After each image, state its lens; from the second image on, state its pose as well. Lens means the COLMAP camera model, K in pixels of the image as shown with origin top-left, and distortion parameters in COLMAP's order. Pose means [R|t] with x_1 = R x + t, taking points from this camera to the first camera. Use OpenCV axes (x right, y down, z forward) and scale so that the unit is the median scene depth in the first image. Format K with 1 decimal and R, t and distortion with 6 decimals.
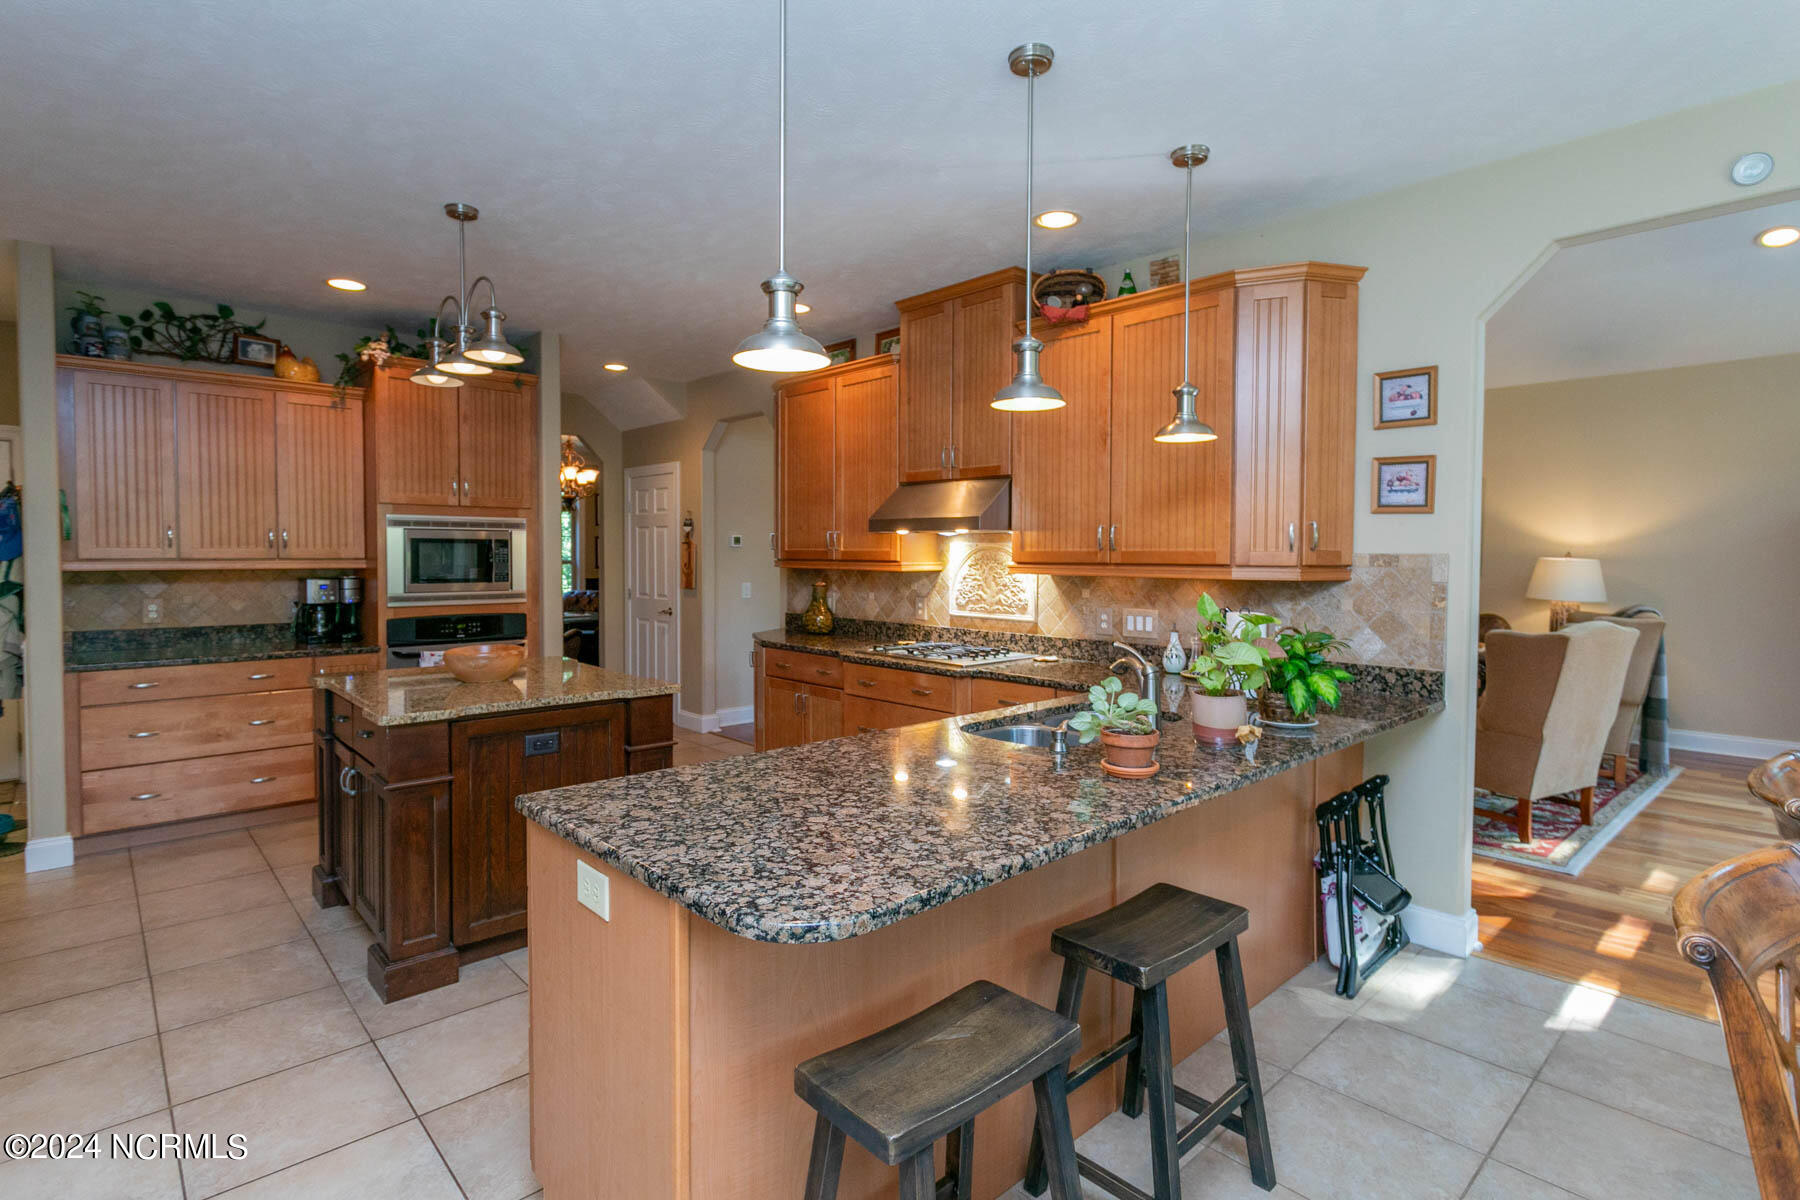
lens RADIAL K [[889.0, 0, 900.0], [0, 889.0, 600.0], [0, 0, 1]] dist [-0.000981, 0.000096]
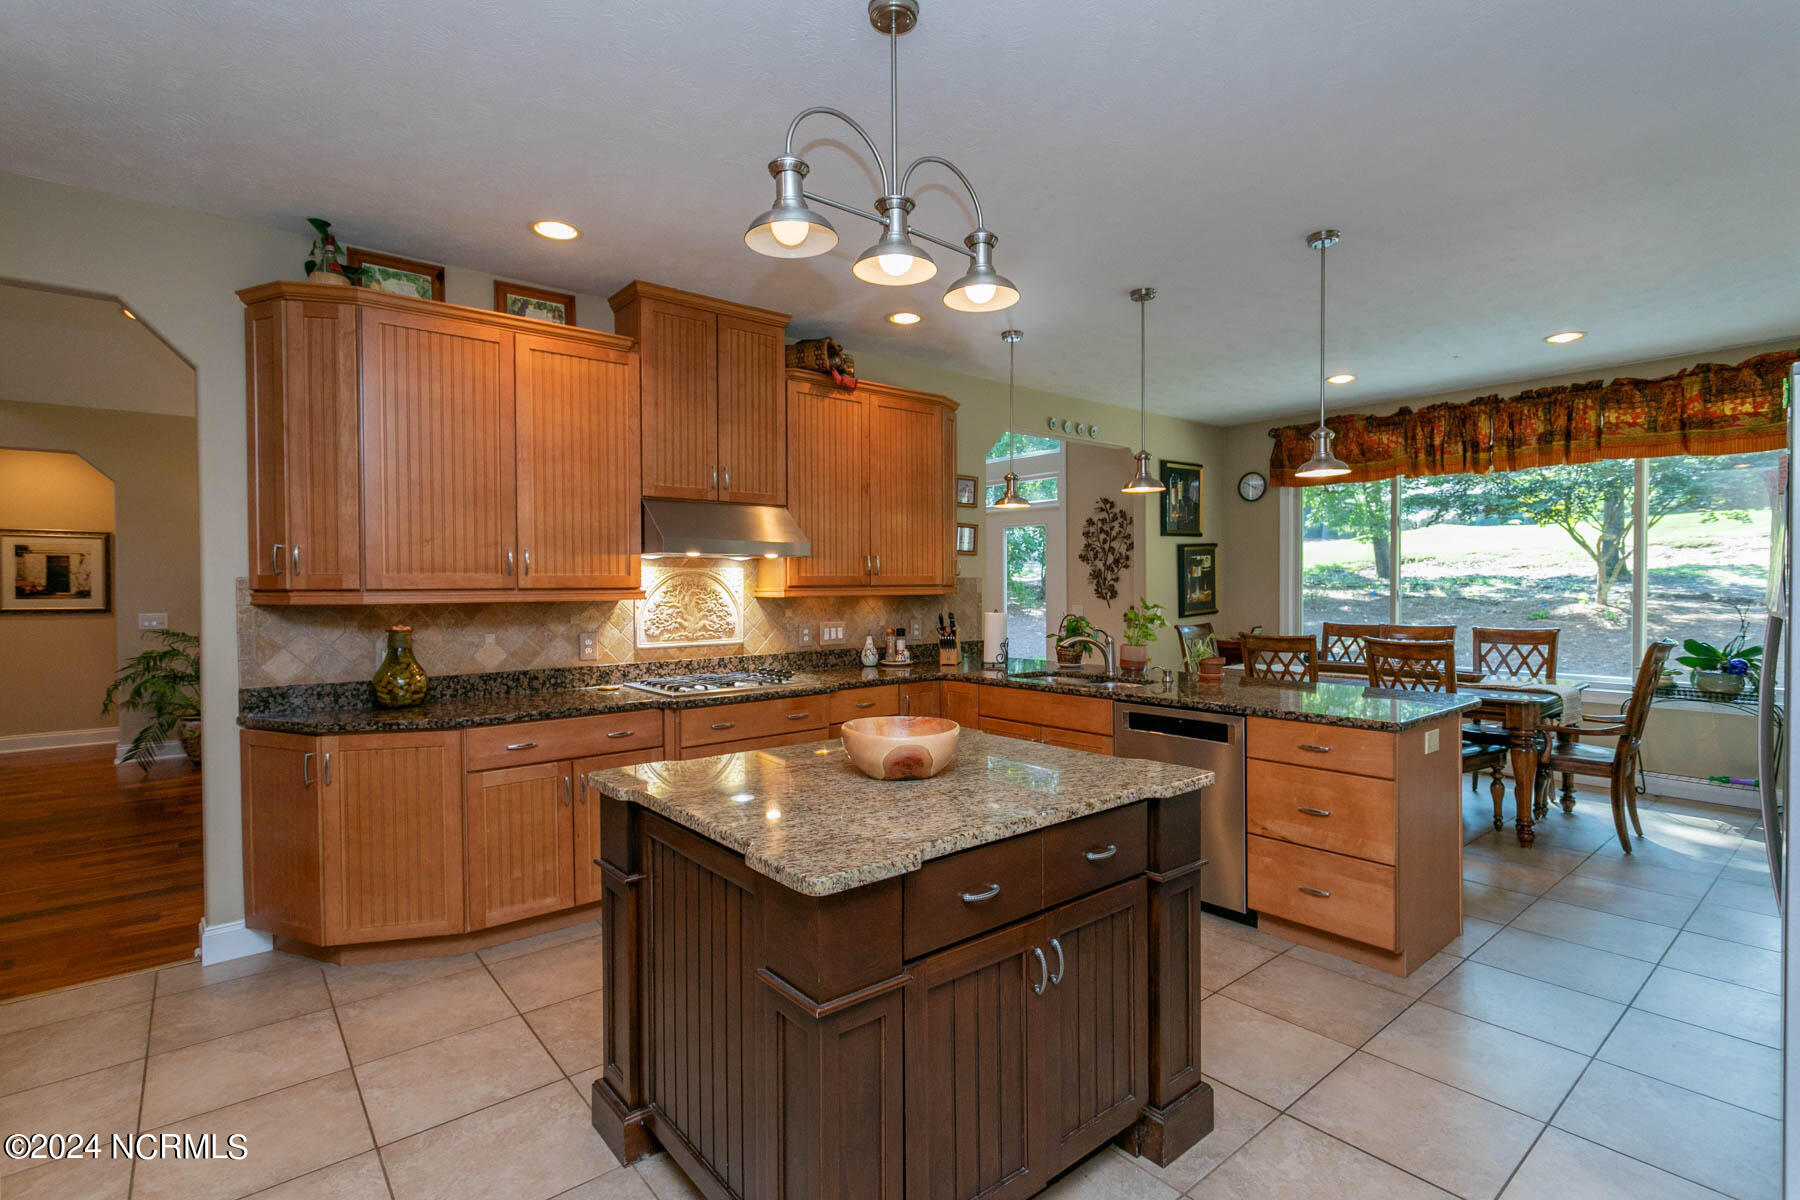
lens RADIAL K [[836.3, 0, 903.4], [0, 836.3, 598.4], [0, 0, 1]] dist [-0.000635, -0.000823]
pose [[0.053137, -0.020420, 0.998378, -2.045423], [0.060311, 0.998031, 0.017203, -0.084255], [-0.996764, 0.059299, 0.054264, 1.868626]]
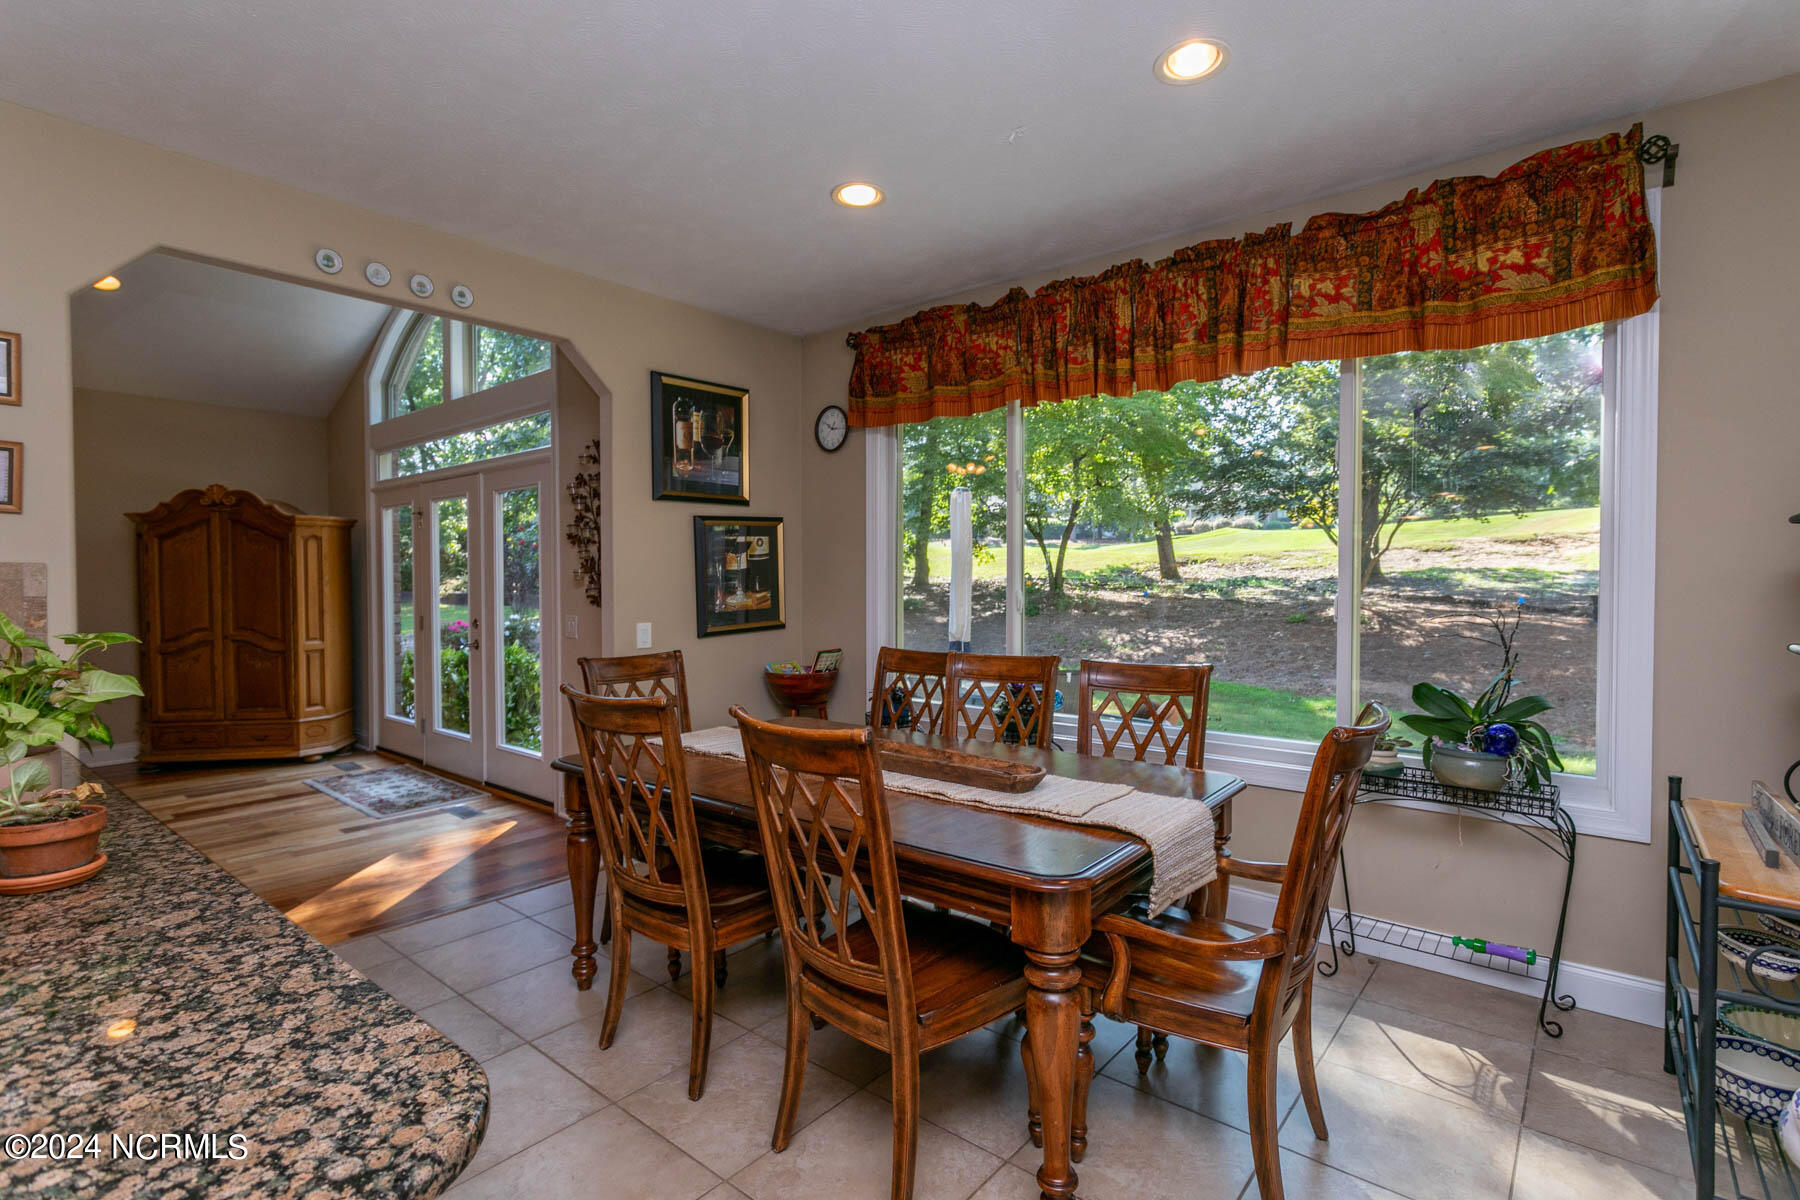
lens RADIAL K [[850.1, 0, 897.3], [0, 850.1, 598.3], [0, 0, 1]] dist [-0.000249, 0.000581]
pose [[-0.136428, -0.019567, 0.990457, -0.515597], [0.055504, 0.998083, 0.027363, 0.007690], [-0.989094, 0.058708, -0.135081, 0.549503]]
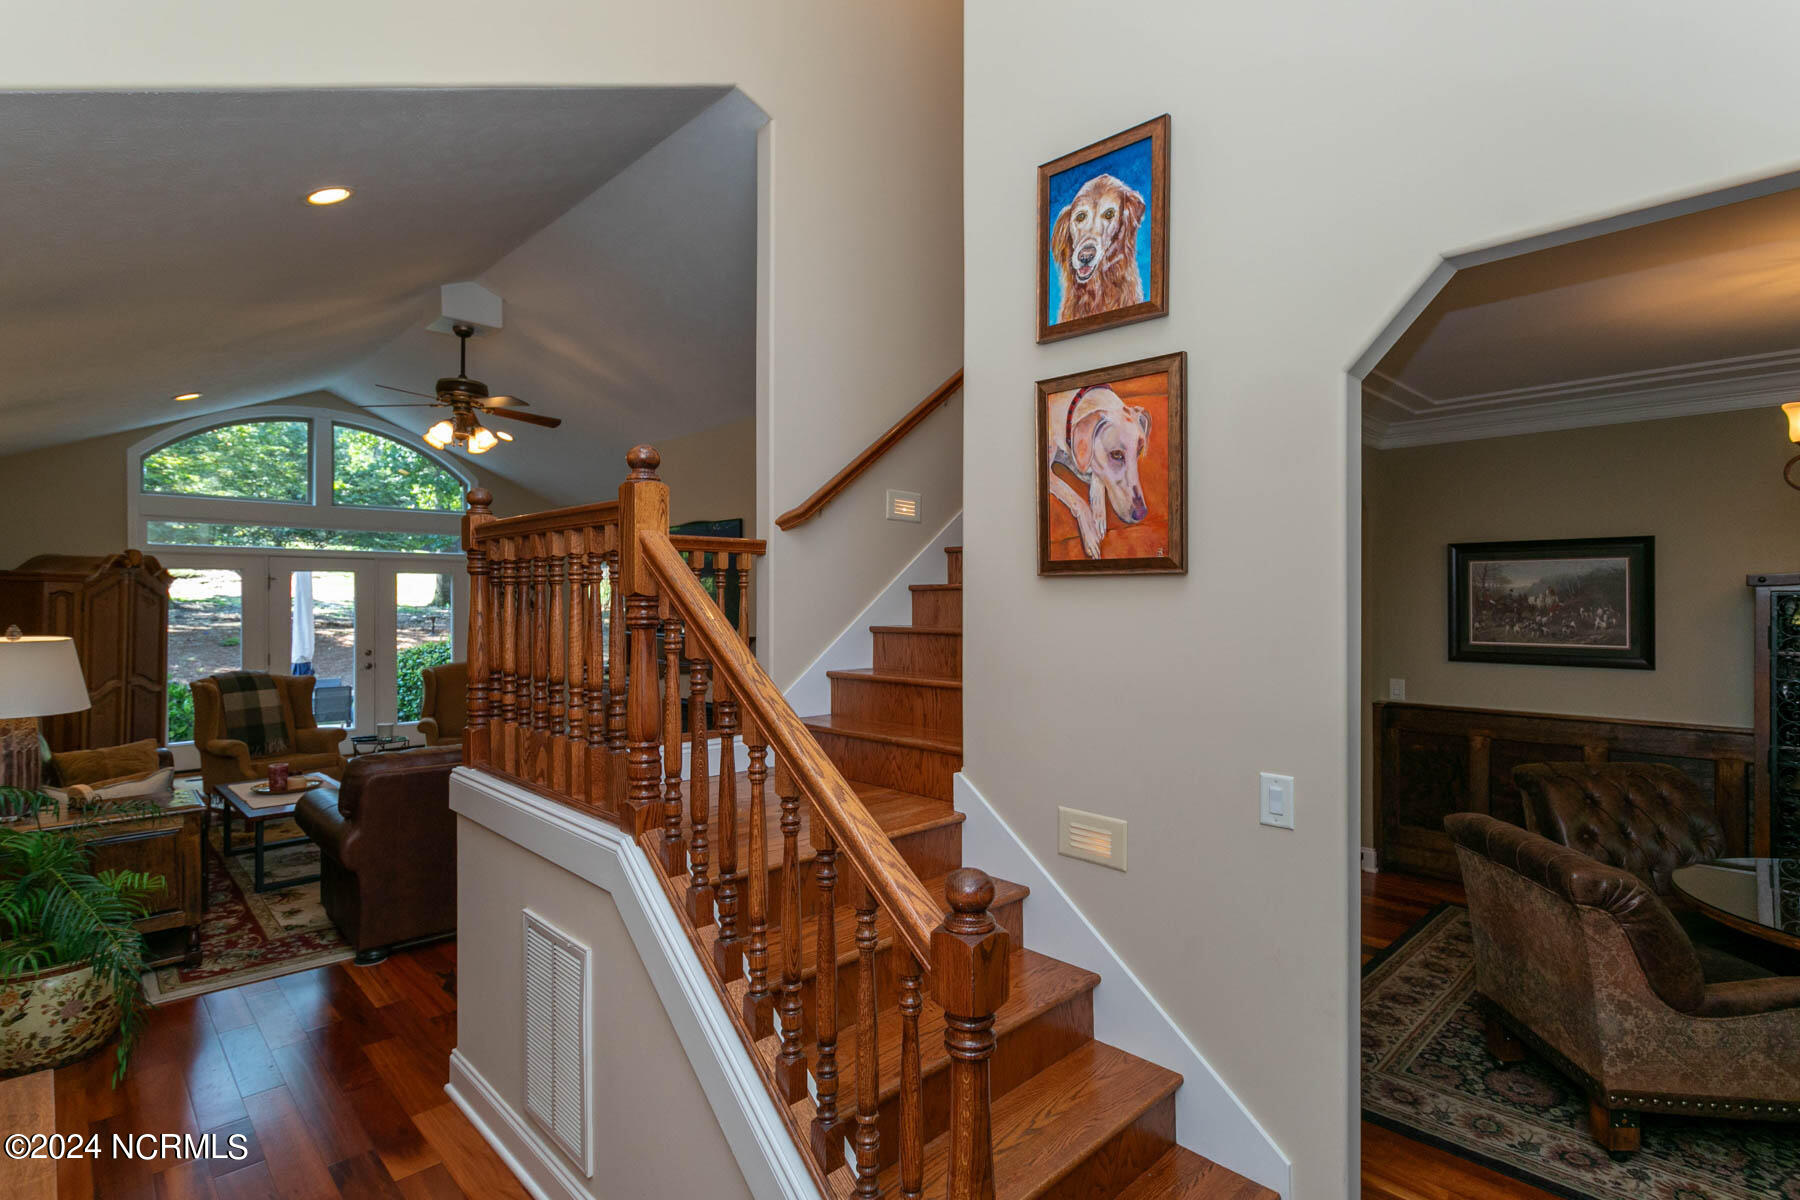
lens RADIAL K [[889.0, 0, 900.0], [0, 889.0, 600.0], [0, 0, 1]] dist [-0.000981, 0.000096]
pose [[-0.999758, -0.001862, -0.021935, -0.210234], [-0.003120, 0.998343, 0.057465, -0.520372], [0.021792, 0.057519, -0.998107, 6.934106]]
